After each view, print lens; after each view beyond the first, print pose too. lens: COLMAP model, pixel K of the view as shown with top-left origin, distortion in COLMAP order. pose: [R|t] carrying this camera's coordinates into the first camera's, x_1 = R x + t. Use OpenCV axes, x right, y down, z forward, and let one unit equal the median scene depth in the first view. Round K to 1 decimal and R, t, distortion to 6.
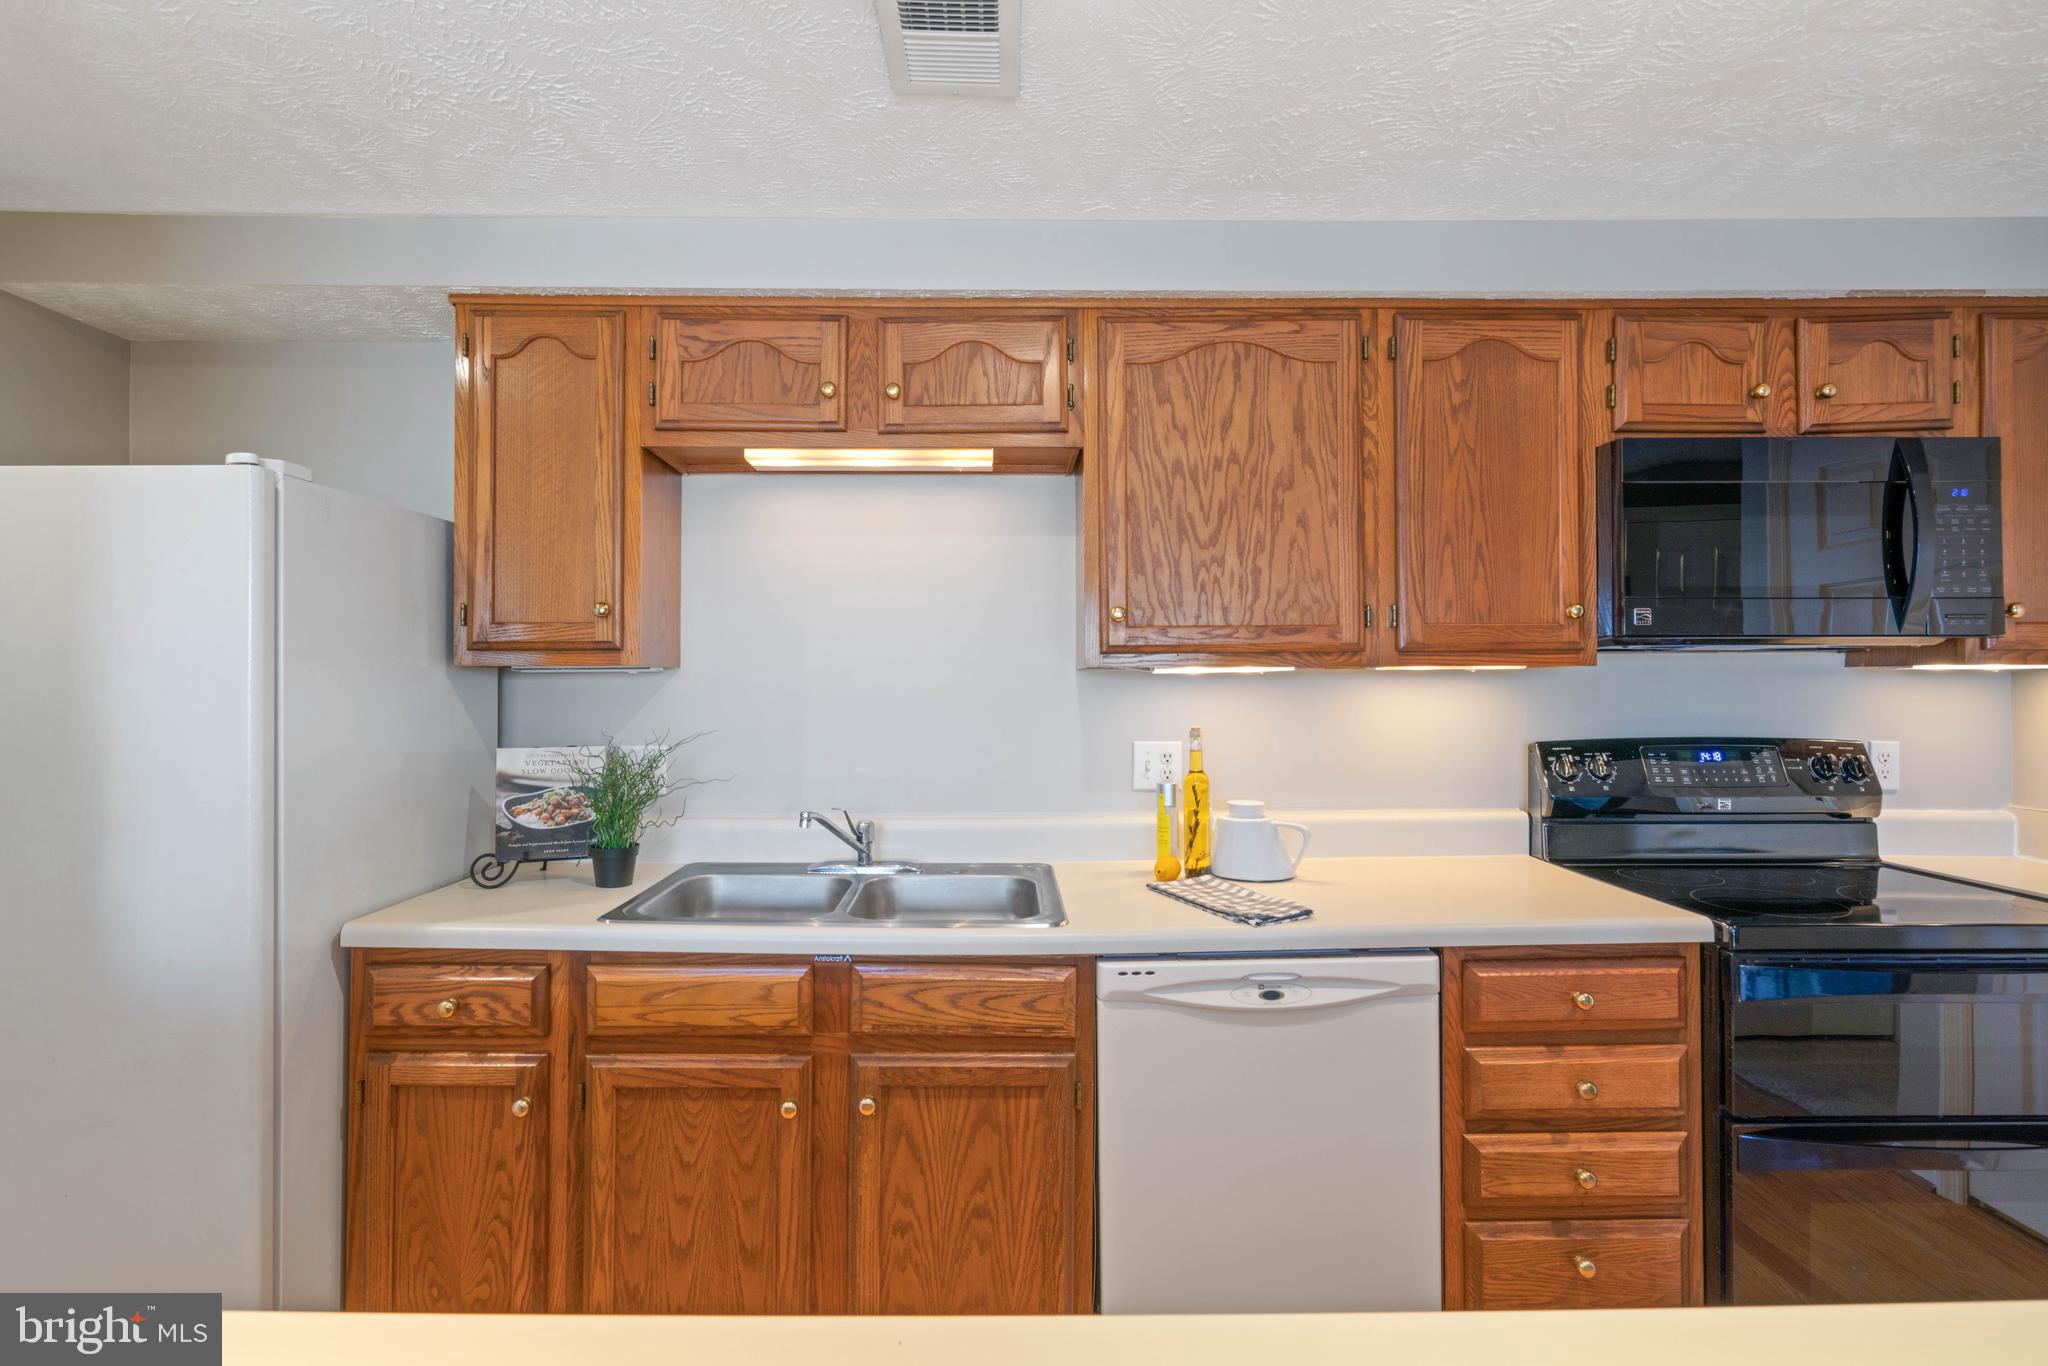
lens RADIAL K [[1005.6, 0, 1014.9], [0, 1005.6, 677.4], [0, 0, 1]] dist [0.003562, 0.000327]
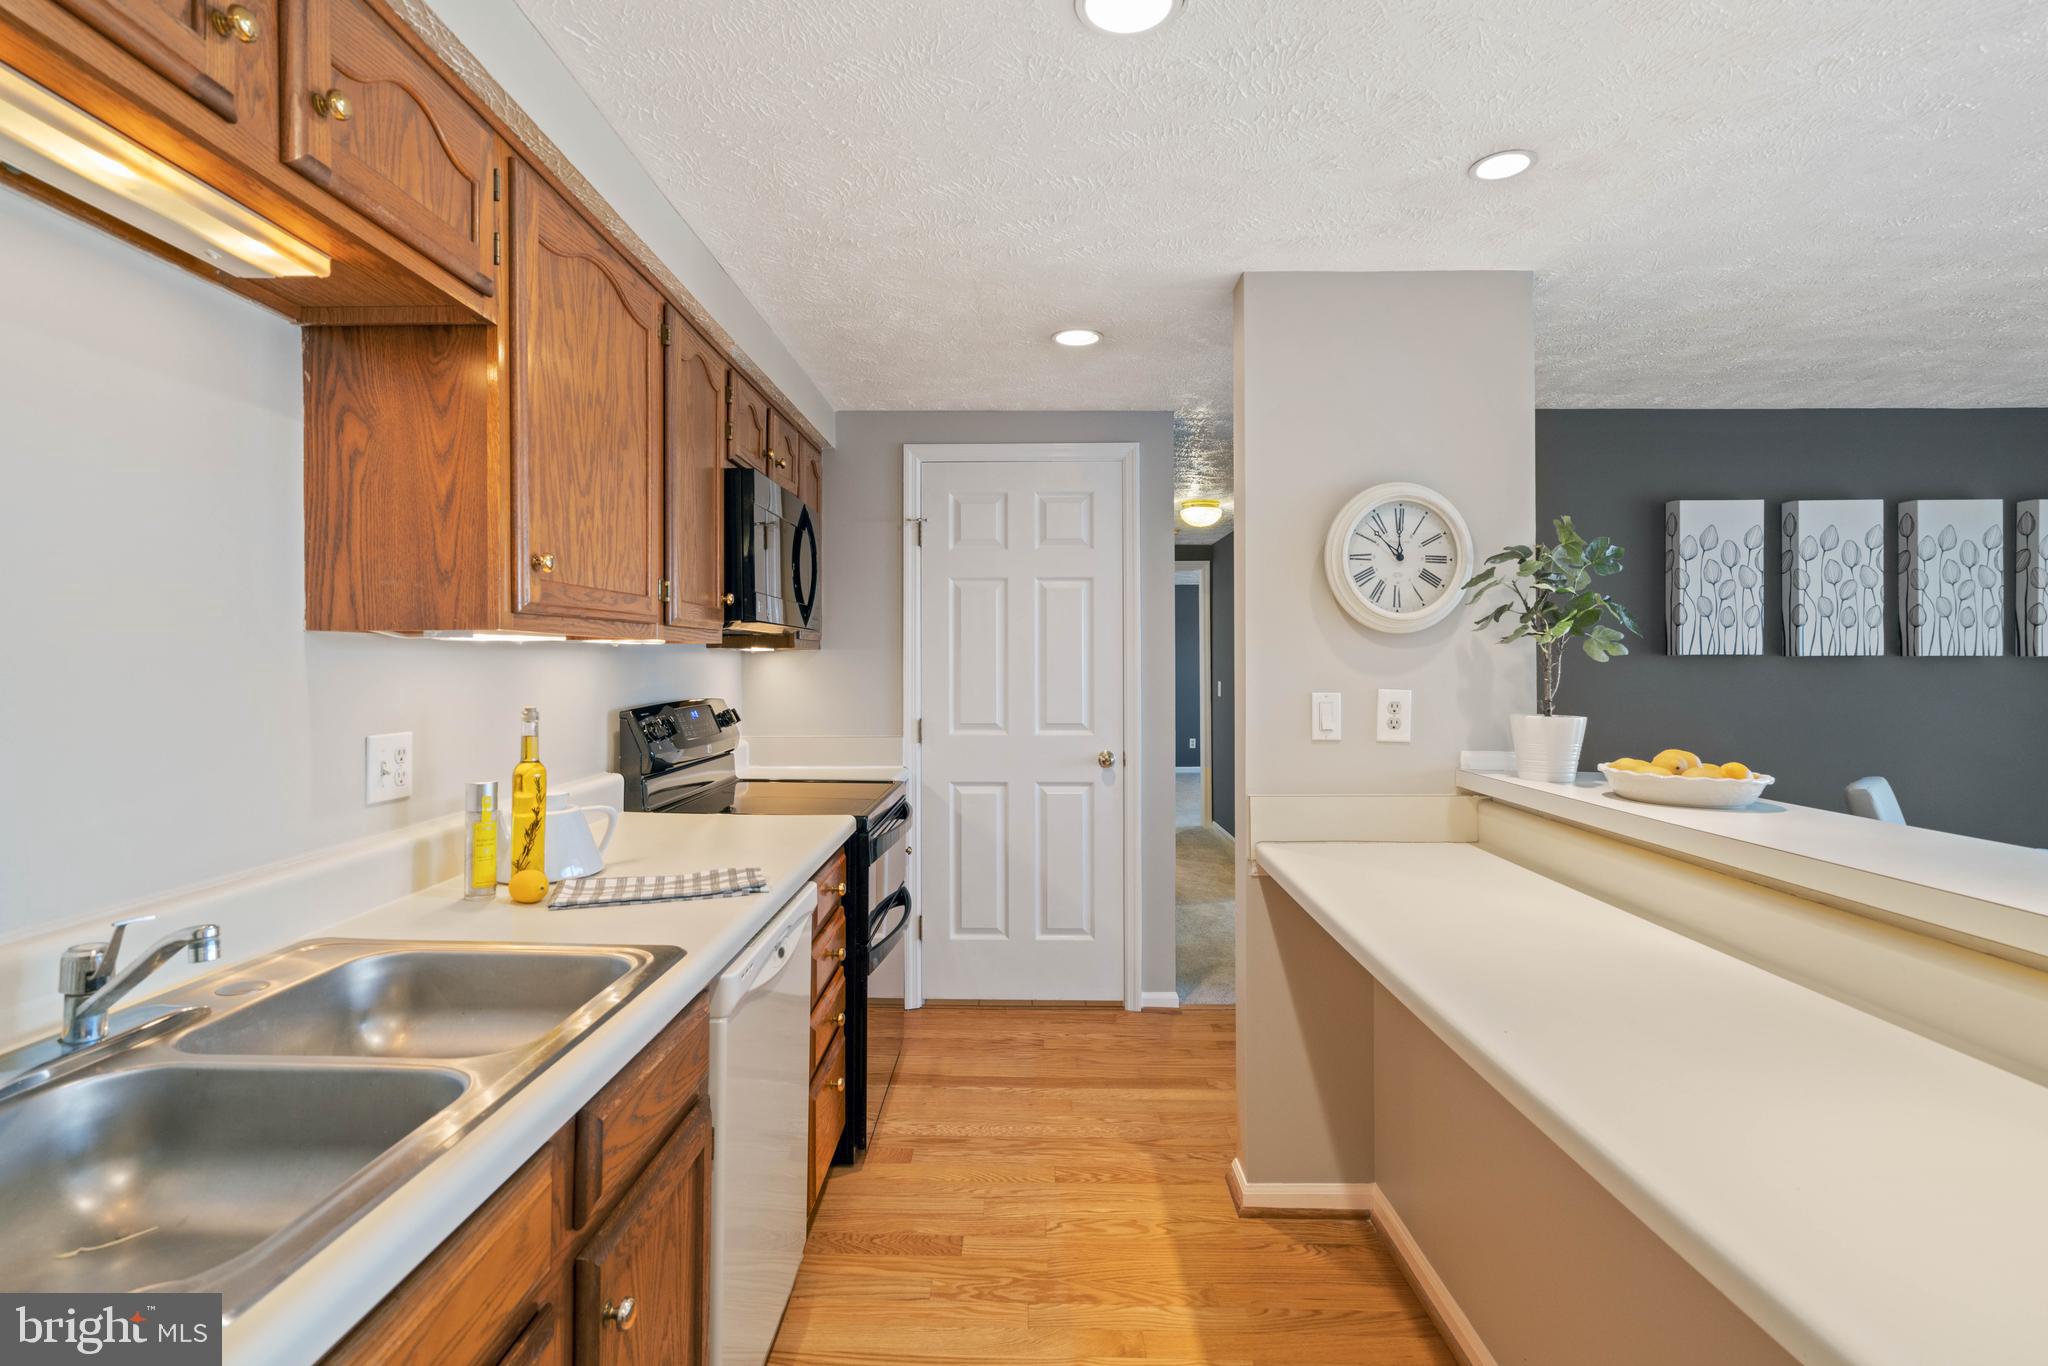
lens RADIAL K [[981.6, 0, 1016.5], [0, 981.6, 661.2], [0, 0, 1]] dist [0.002882, 0.000397]
pose [[0.021417, 0.005182, 0.999757, -0.627411], [-0.013465, 0.999897, -0.004894, 0.011047], [-0.999680, -0.013357, 0.021484, 0.606890]]
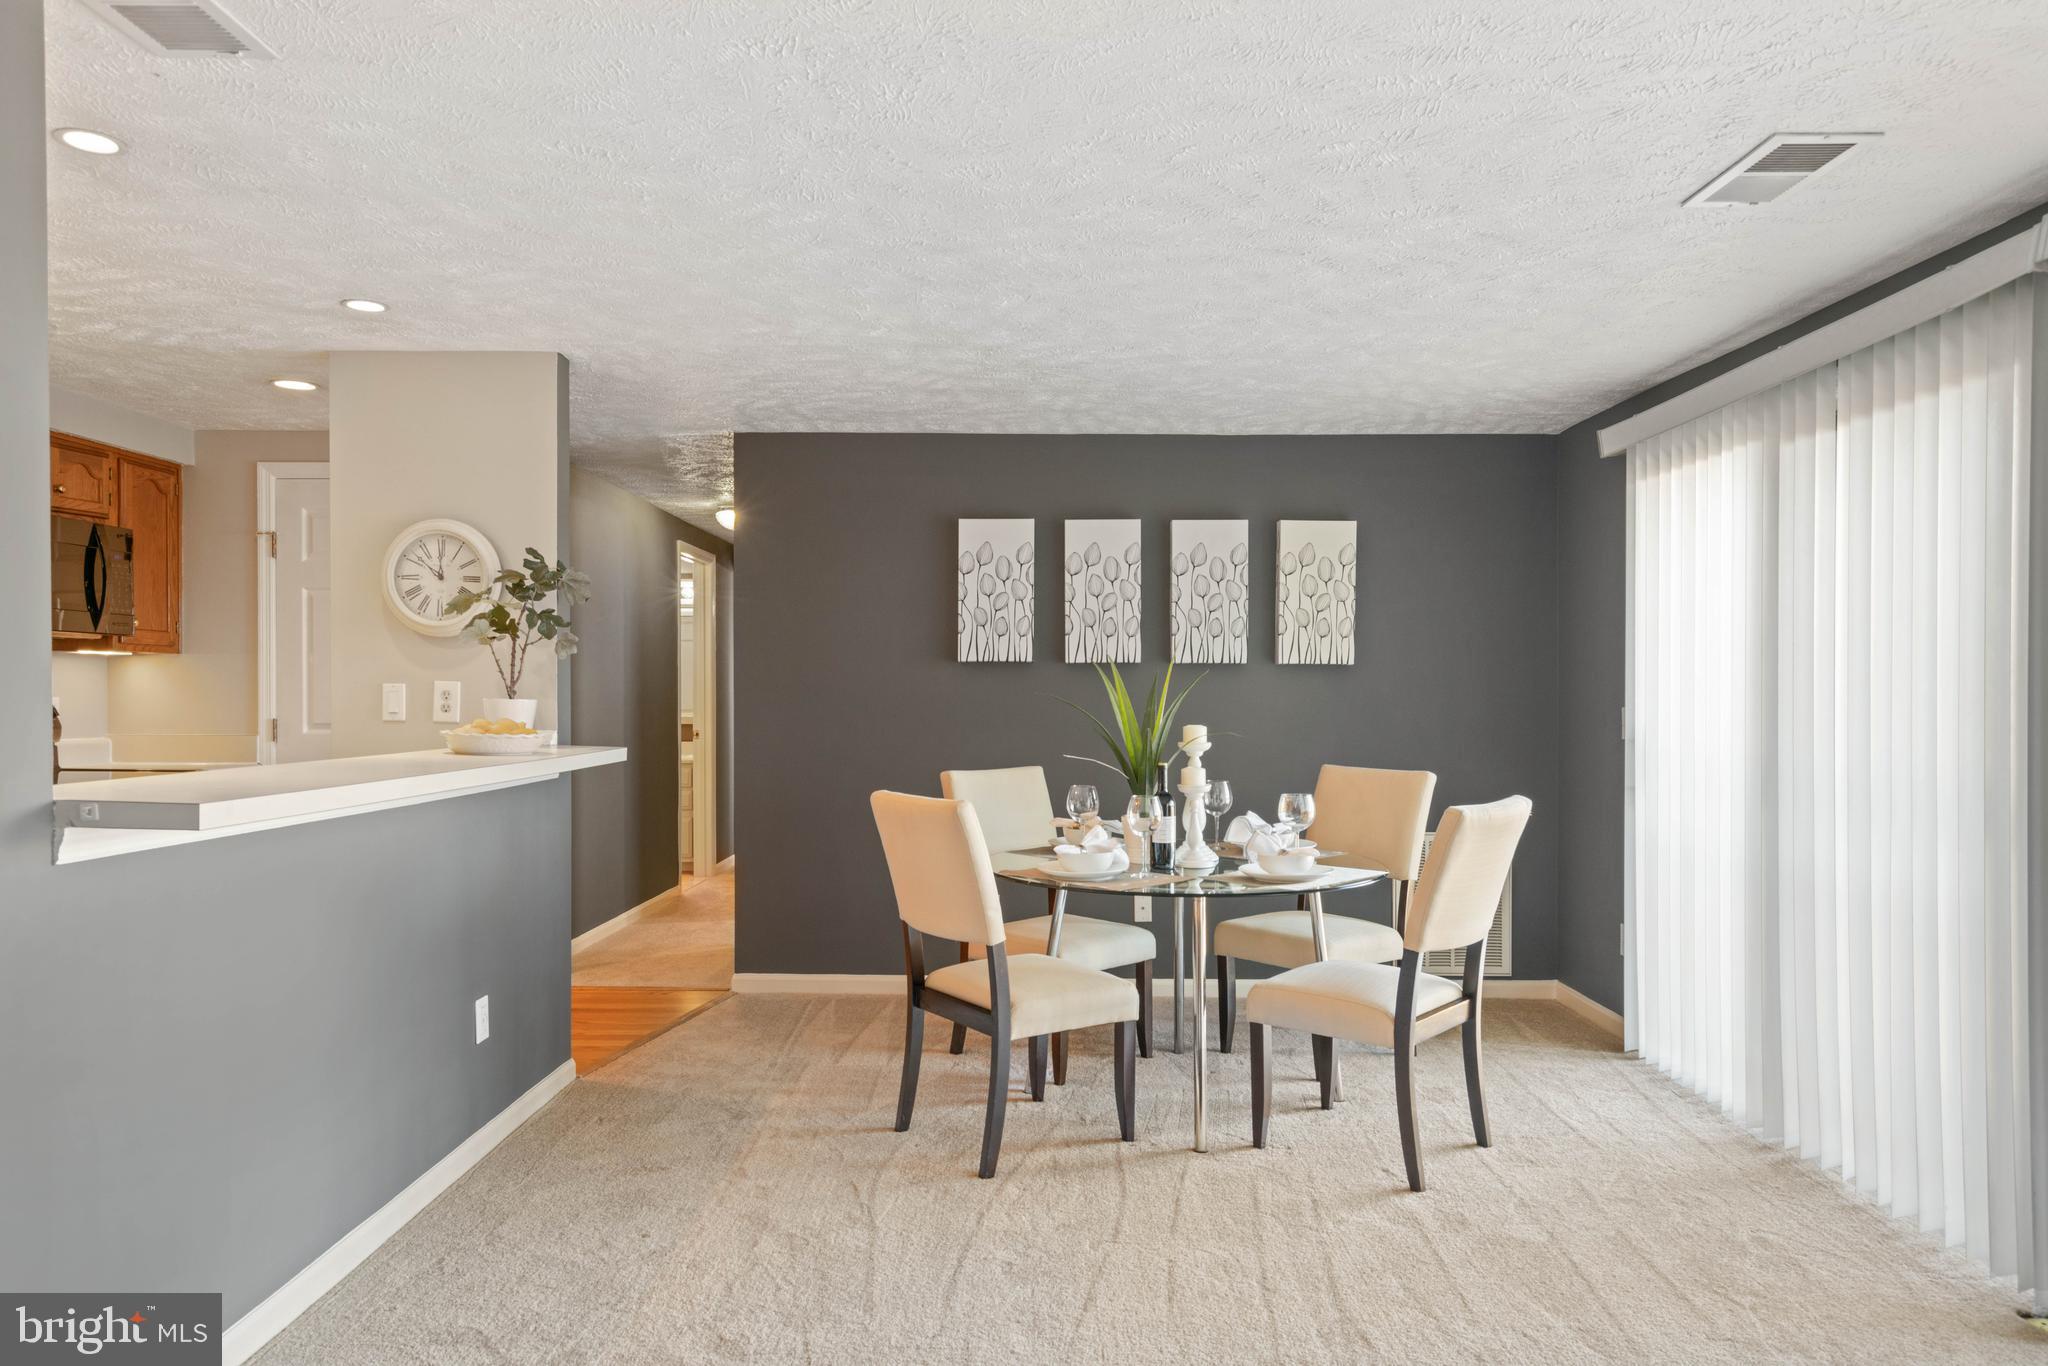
lens RADIAL K [[1330.6, 0, 1016.3], [0, 1330.6, 699.6], [0, 0, 1]] dist [0.004902, -0.000909]
pose [[0.013116, -0.004946, 0.999902, -1.421267], [-0.016663, 0.999848, 0.005164, 0.034815], [-0.999775, -0.016729, 0.013032, -0.649386]]
